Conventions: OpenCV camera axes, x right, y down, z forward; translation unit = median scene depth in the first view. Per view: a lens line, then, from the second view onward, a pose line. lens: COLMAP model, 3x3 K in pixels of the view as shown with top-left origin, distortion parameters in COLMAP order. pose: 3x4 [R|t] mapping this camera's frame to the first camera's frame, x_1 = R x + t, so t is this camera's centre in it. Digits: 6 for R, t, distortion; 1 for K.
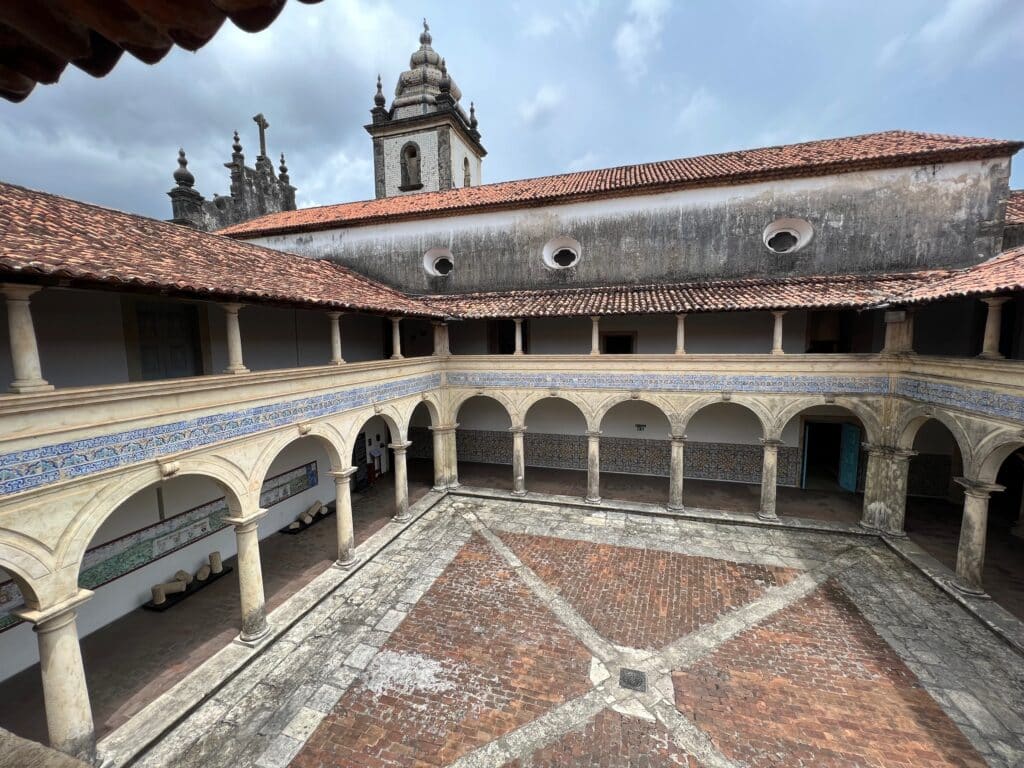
lens RADIAL K [[411.2, 0, 510.8], [0, 411.2, 384.5], [0, 0, 1]] dist [-0.002382, 0.000061]
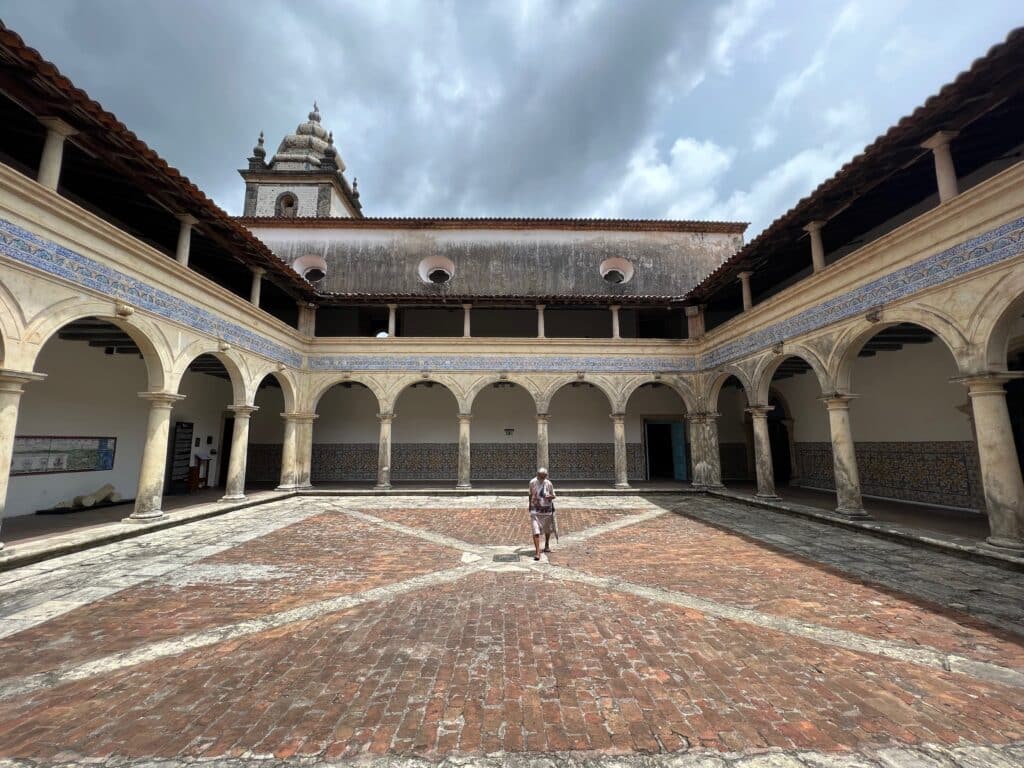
lens RADIAL K [[412.1, 0, 513.2], [0, 412.1, 384.4], [0, 0, 1]] dist [-0.006321, 0.001479]
pose [[0.950039, 0.057999, 0.306696, 0.000374], [0.022208, 0.967535, -0.251761, 0.309613], [-0.311341, 0.245994, 0.917908, 0.019626]]
